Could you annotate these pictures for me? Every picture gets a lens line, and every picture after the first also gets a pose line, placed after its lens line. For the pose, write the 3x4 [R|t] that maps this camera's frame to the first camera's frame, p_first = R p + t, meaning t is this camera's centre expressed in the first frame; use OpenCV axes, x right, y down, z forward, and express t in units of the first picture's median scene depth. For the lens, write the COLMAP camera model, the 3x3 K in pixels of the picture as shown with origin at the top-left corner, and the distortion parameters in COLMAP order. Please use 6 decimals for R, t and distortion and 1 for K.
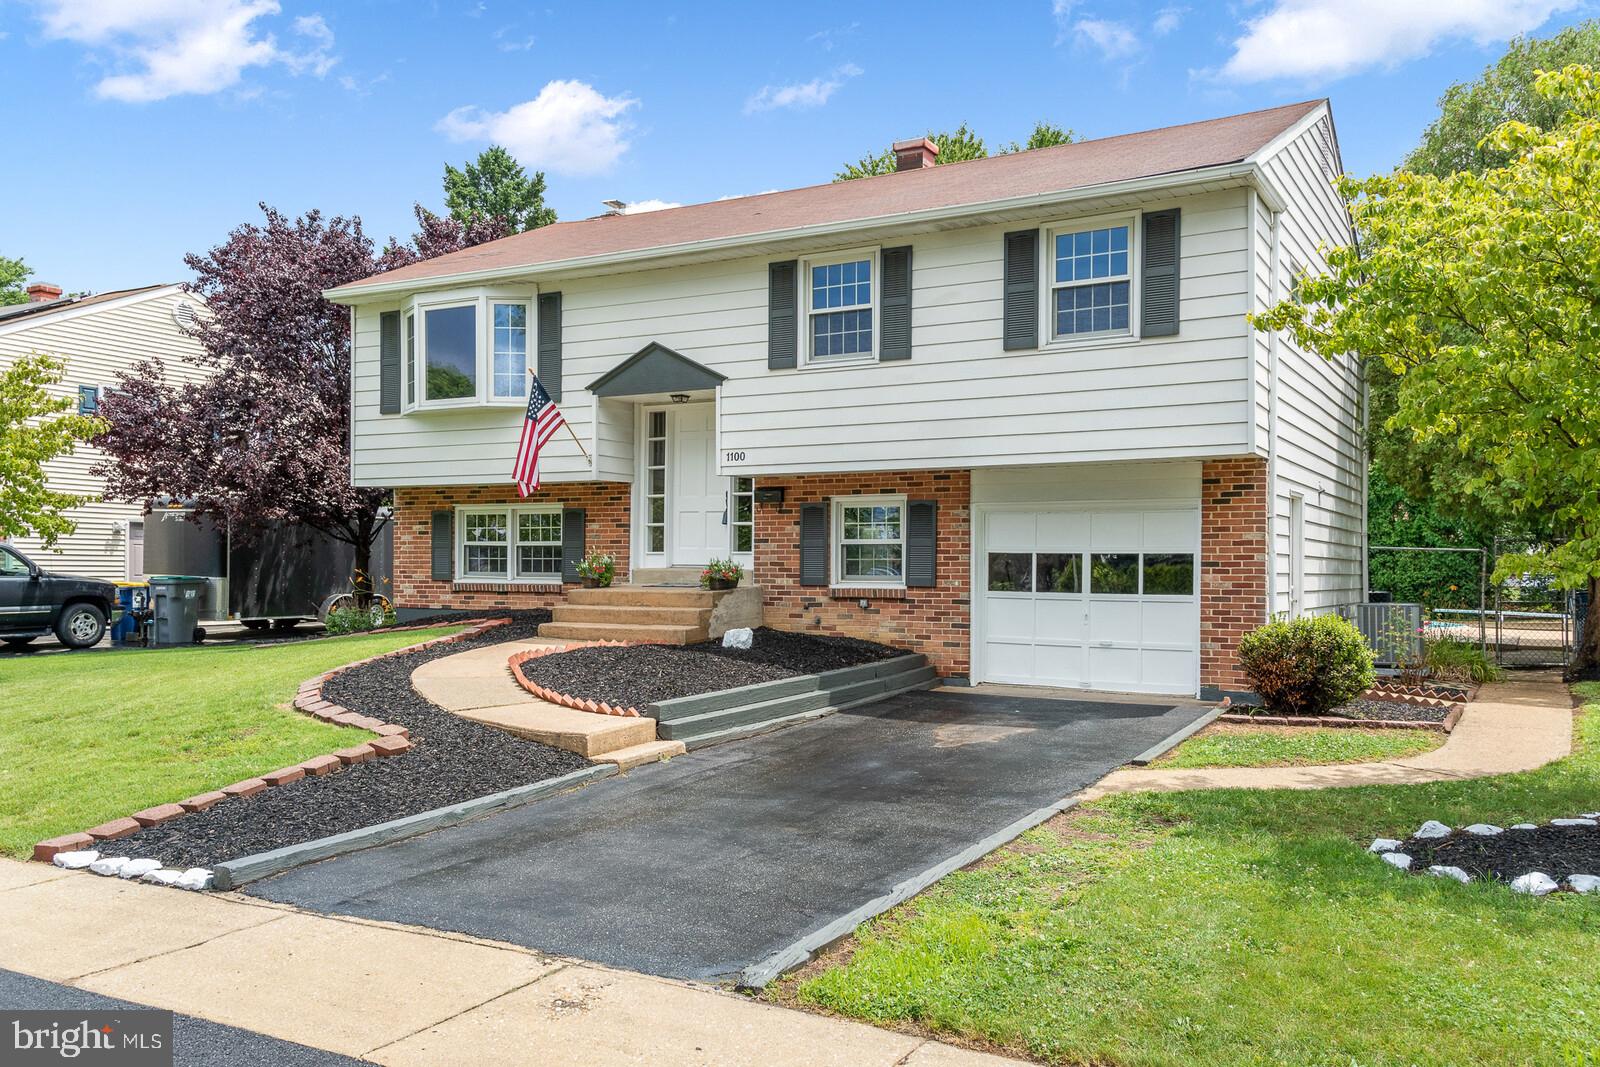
lens RADIAL K [[1619.1, 0, 800.0], [0, 1619.1, 567.5], [0, 0, 1]] dist [0.065450, -0.000829]
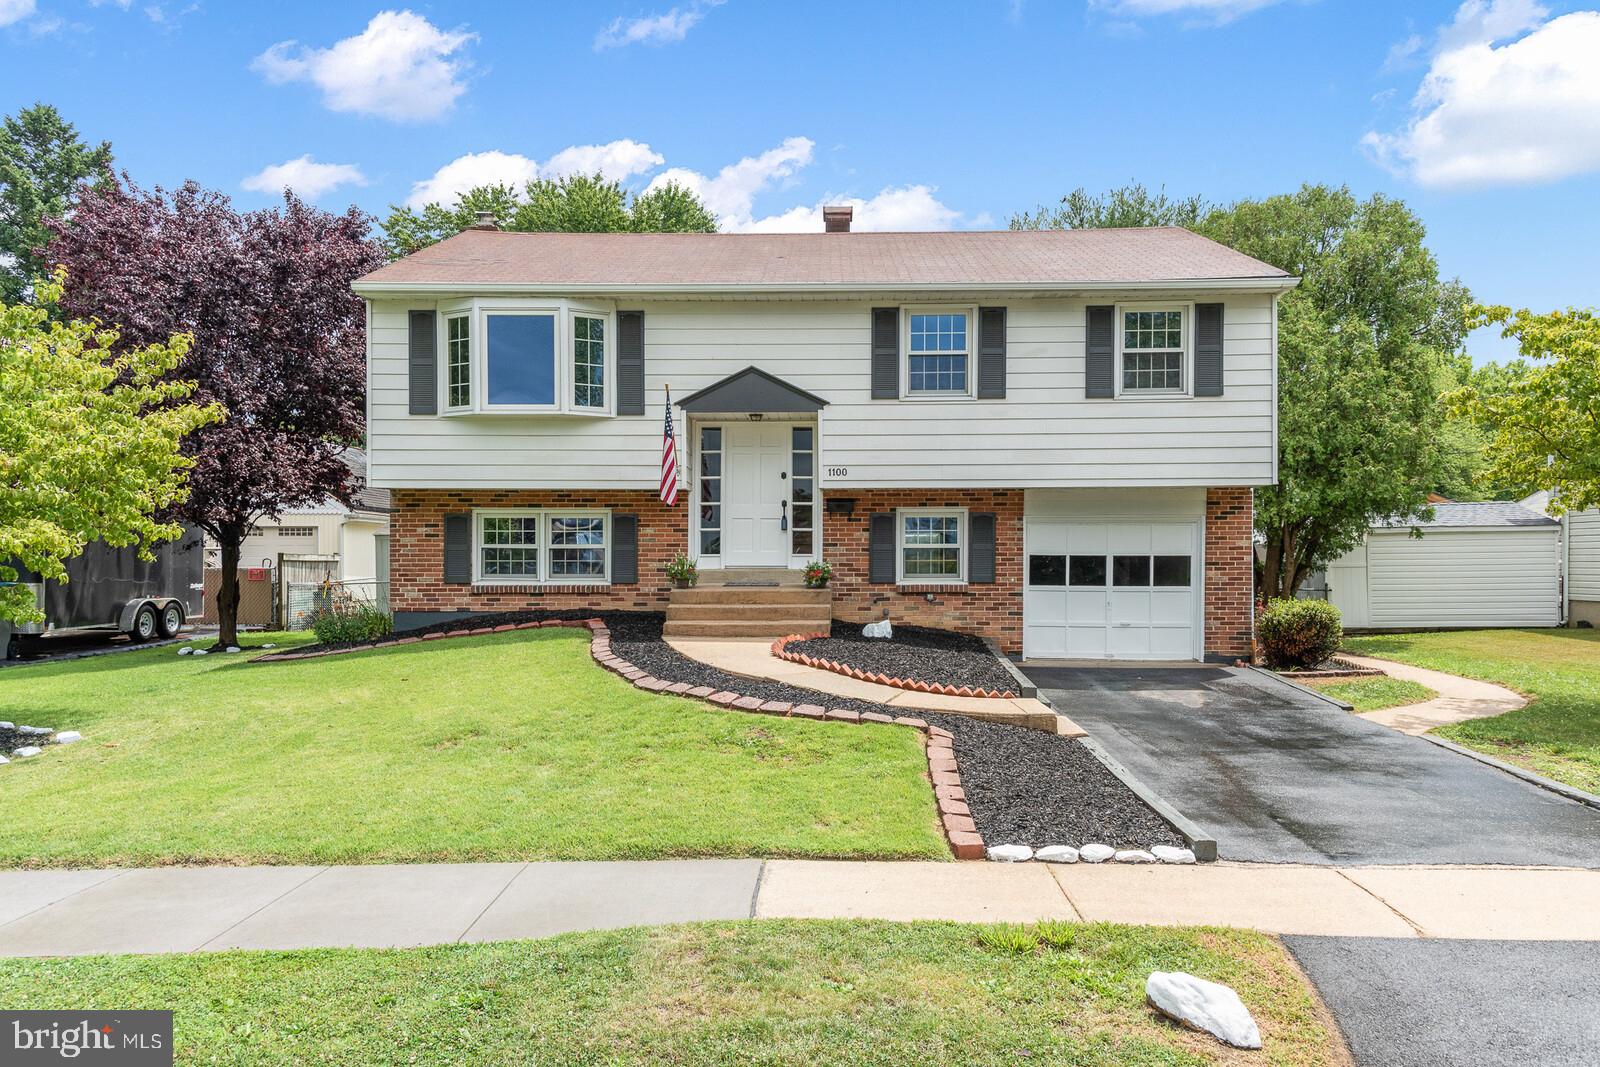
lens RADIAL K [[1111.6, 0, 800.0], [0, 1111.6, 533.5], [0, 0, 1]] dist [0.033888, -0.042237]
pose [[0.833539, 0.010452, 0.552362, -0.500677], [0.005478, 0.999615, -0.027182, -0.003269], [-0.552434, 0.025683, 0.833161, 0.361123]]
